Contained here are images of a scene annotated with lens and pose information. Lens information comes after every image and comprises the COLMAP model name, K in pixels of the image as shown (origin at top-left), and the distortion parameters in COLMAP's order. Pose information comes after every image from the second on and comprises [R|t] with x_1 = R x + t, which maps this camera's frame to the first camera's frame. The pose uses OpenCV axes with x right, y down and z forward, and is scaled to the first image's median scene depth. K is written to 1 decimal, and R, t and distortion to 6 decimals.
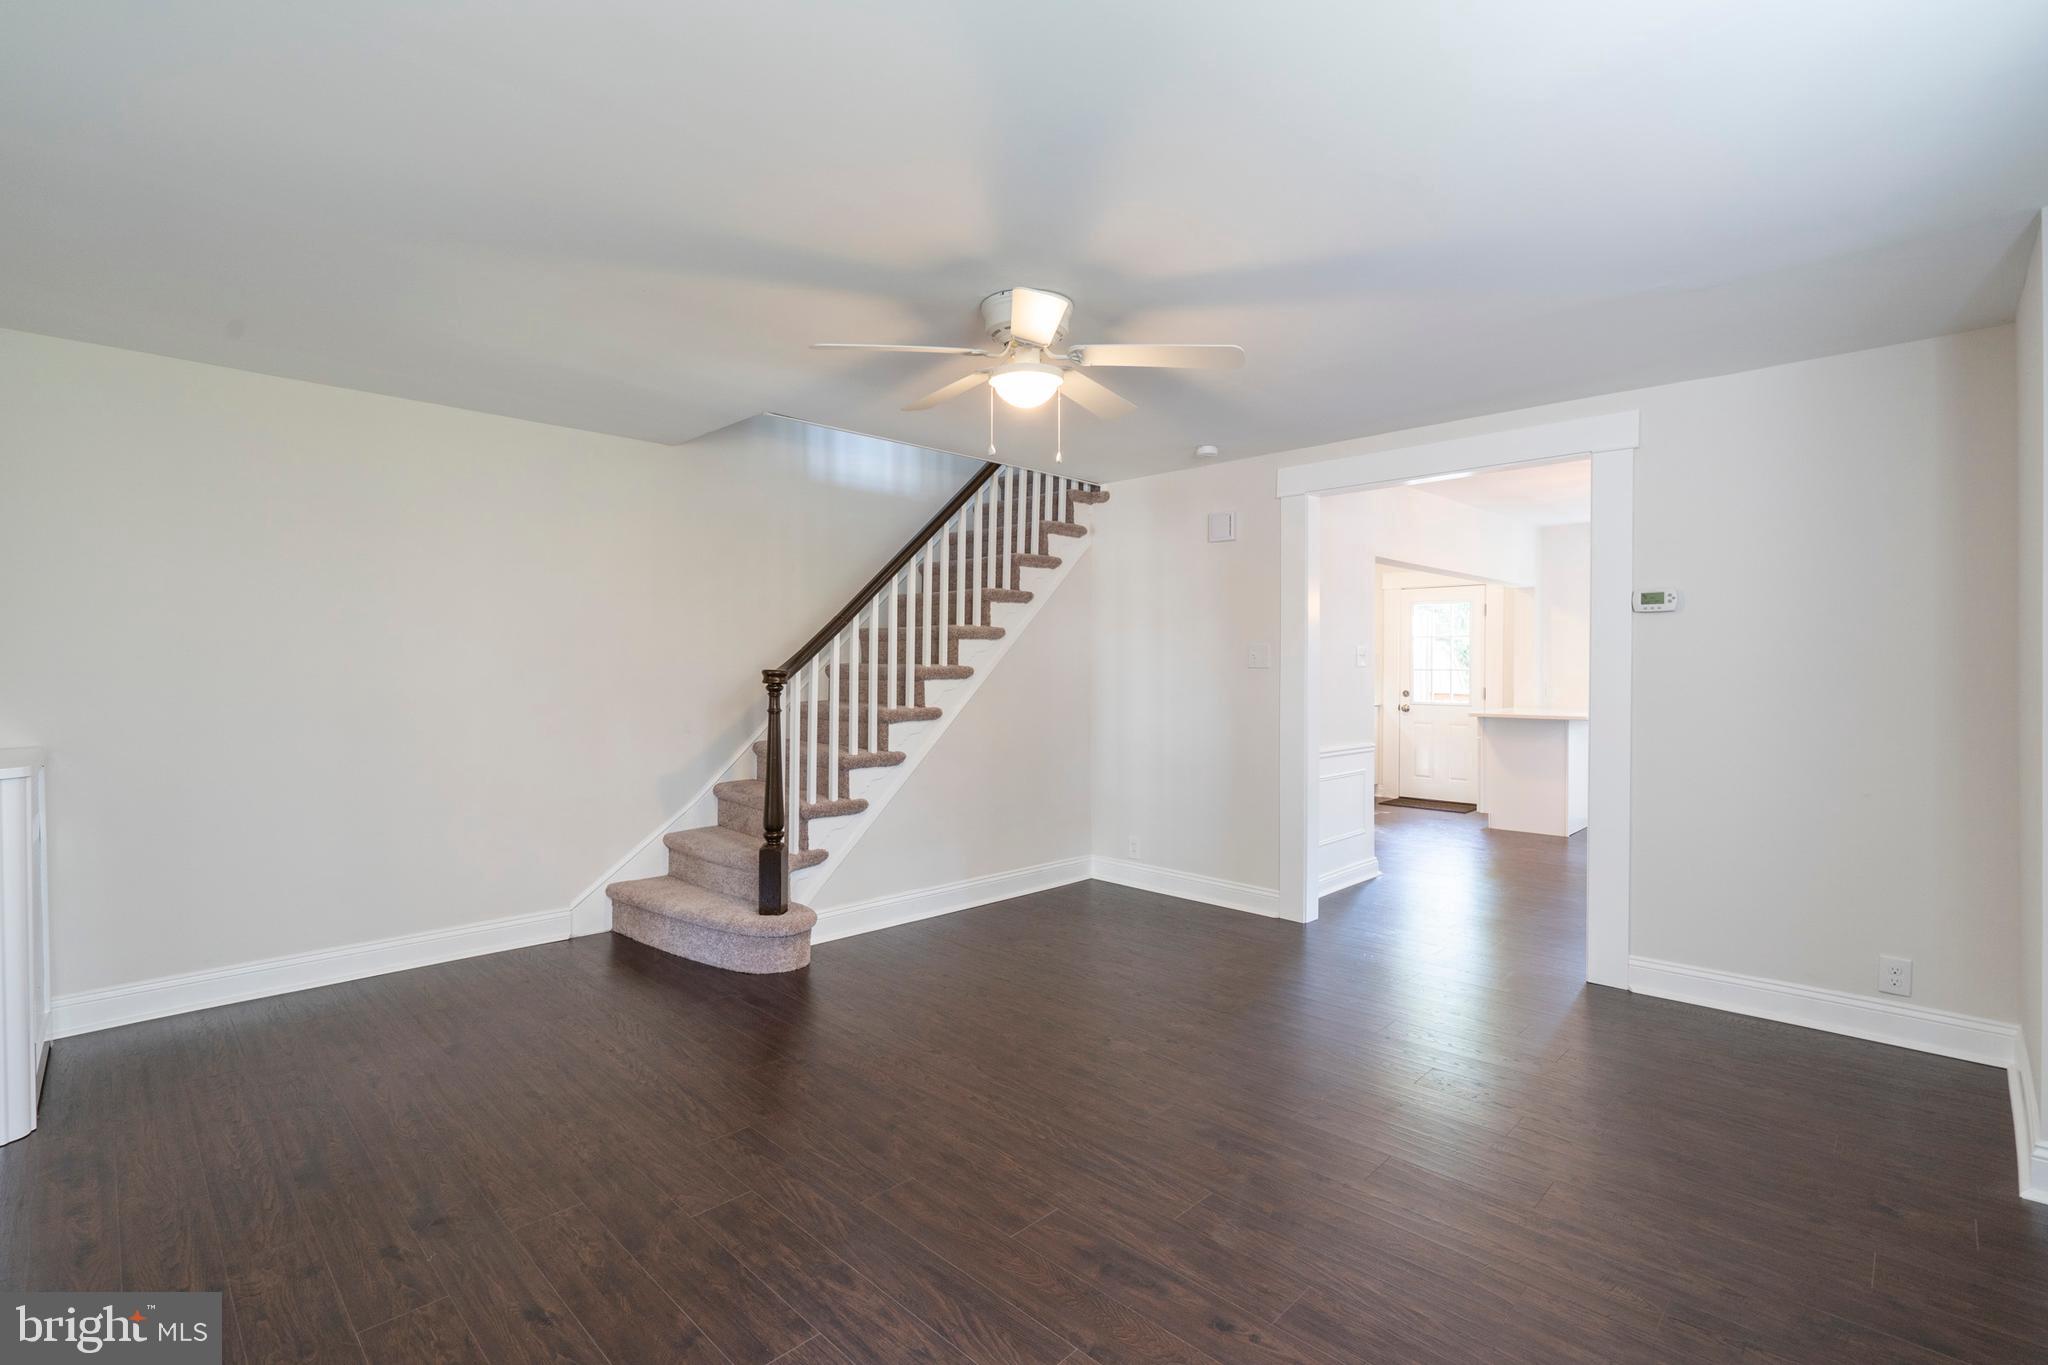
lens RADIAL K [[927.7, 0, 1019.2], [0, 927.7, 667.9], [0, 0, 1]] dist [-0.010699, 0.001872]
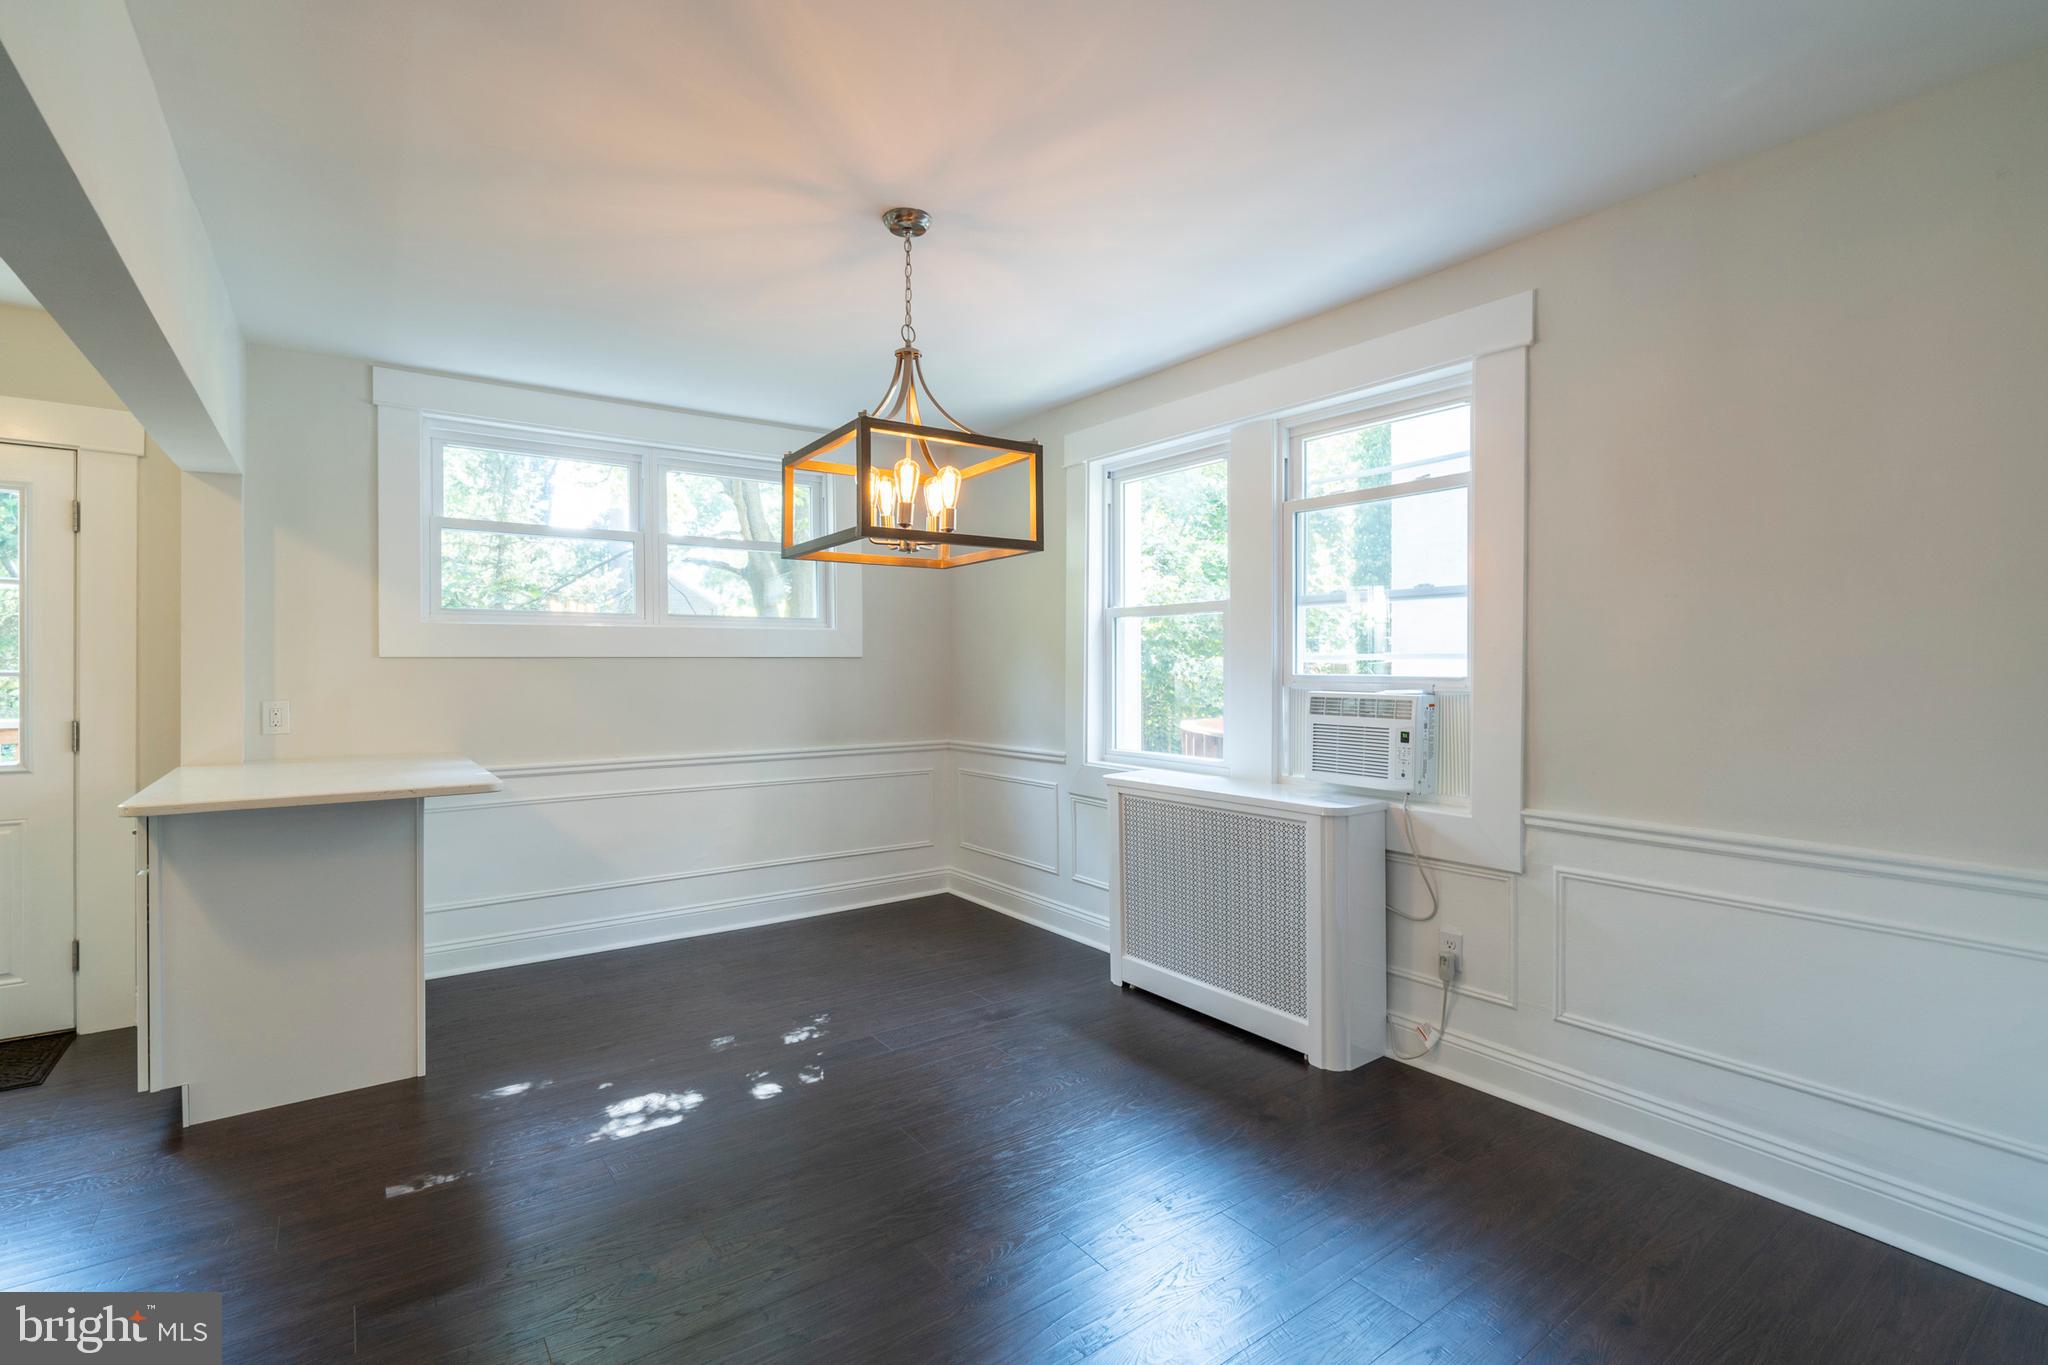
lens RADIAL K [[927.7, 0, 1024.3], [0, 927.7, 677.6], [0, 0, 1]] dist [-0.010699, 0.001872]
pose [[0.160781, -0.006665, 0.986968, 0.234333], [0.003918, 0.999974, 0.006115, 0.003402], [-0.986982, 0.002883, 0.160803, 0.672648]]
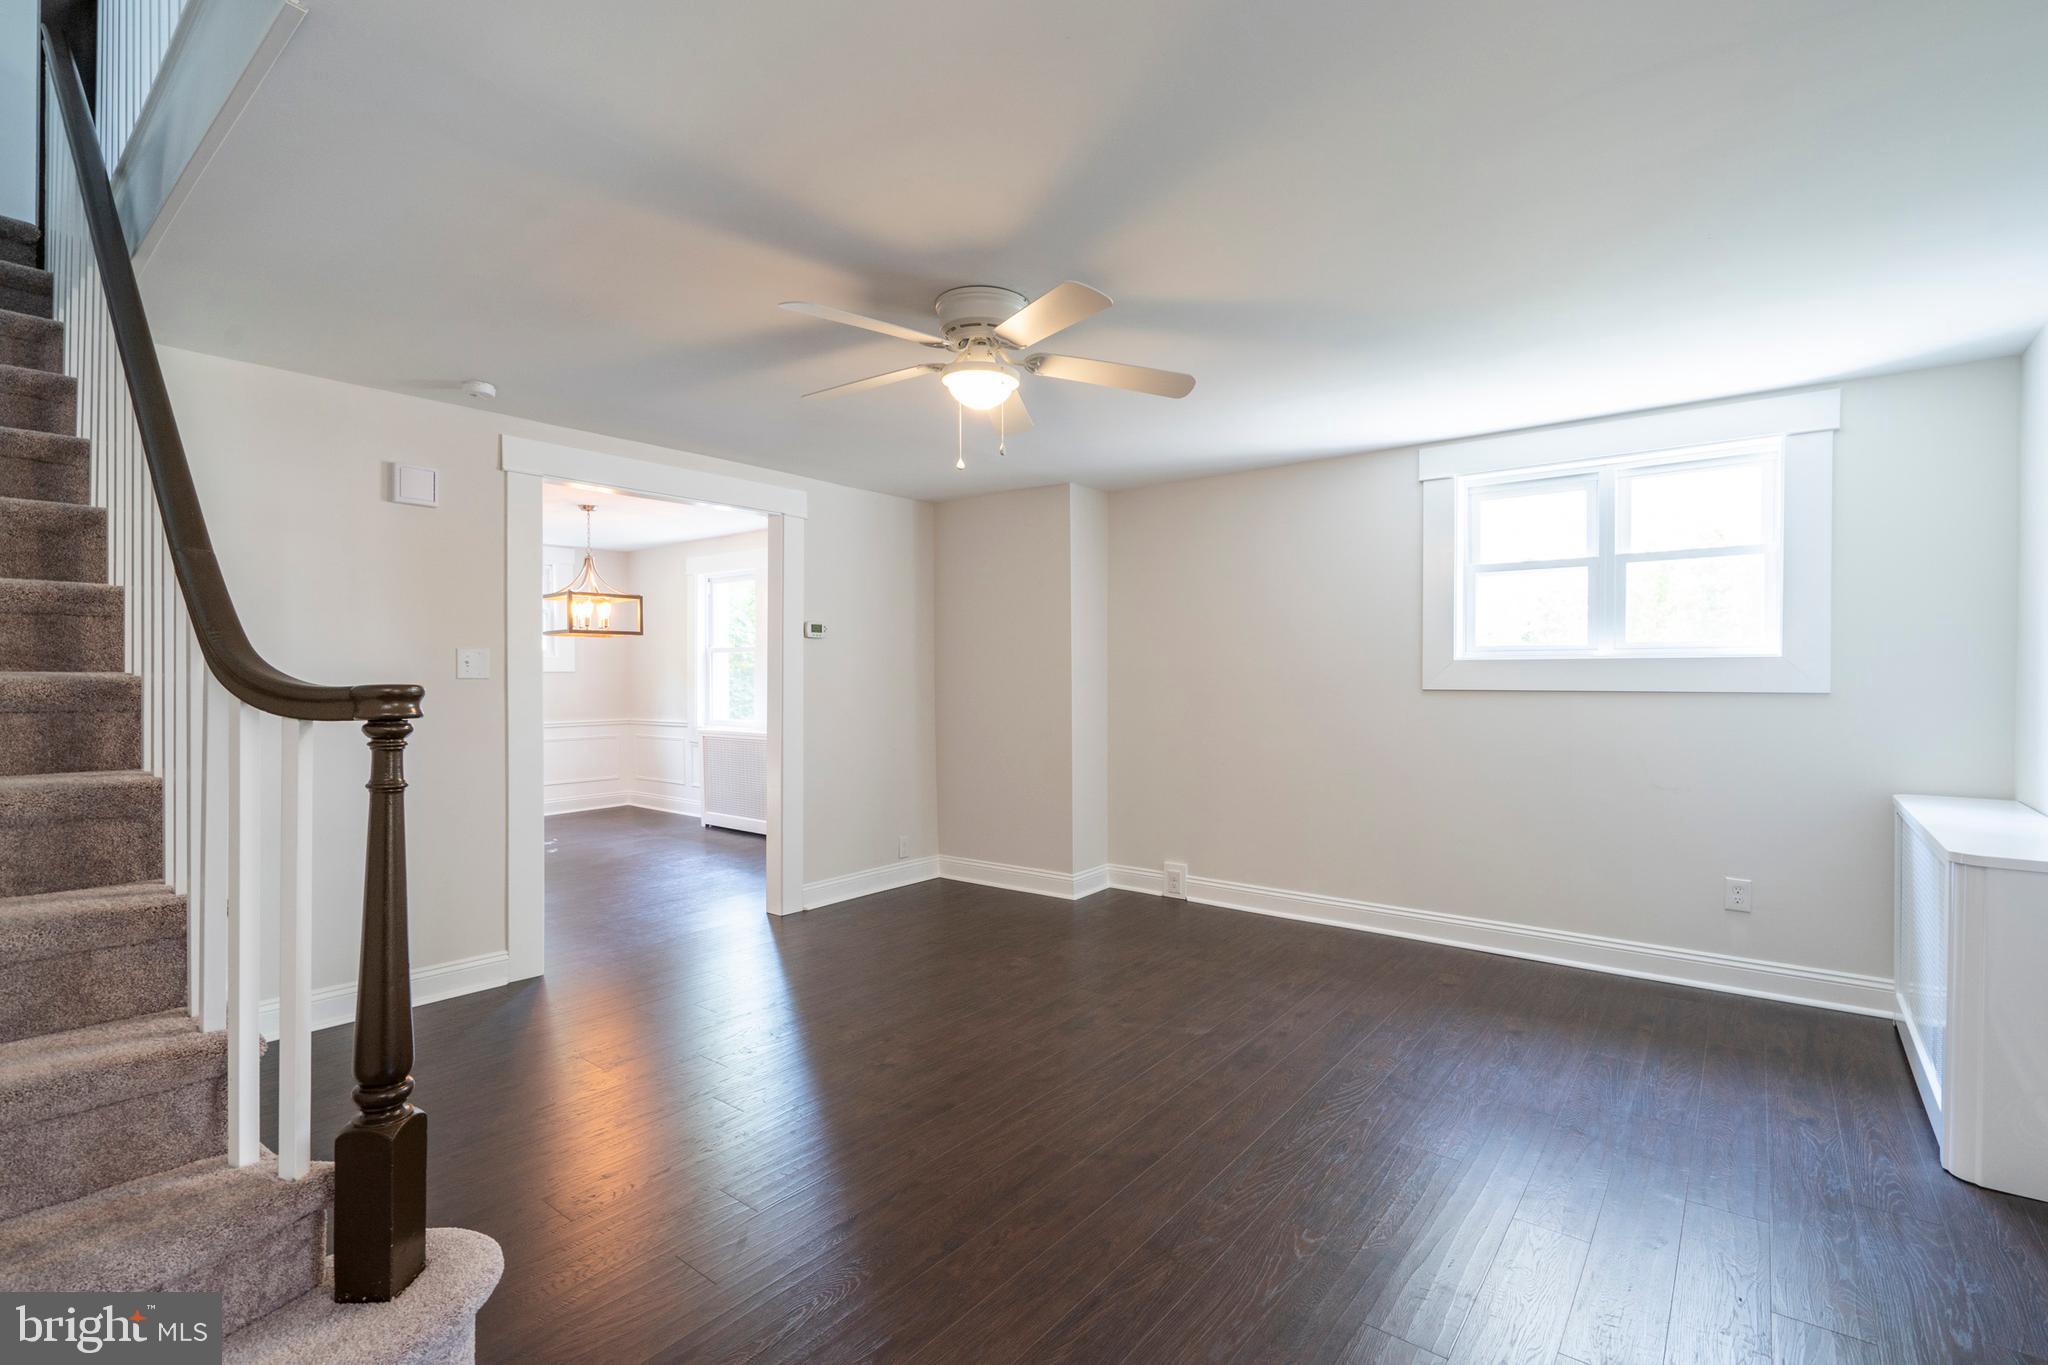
lens RADIAL K [[927.7, 0, 1013.3], [0, 927.7, 681.2], [0, 0, 1]] dist [-0.010699, 0.001872]
pose [[-0.096804, -0.006253, 0.995284, -0.396891], [0.005106, 0.999964, 0.006779, -0.000818], [-0.995290, 0.005738, -0.096768, 0.436395]]
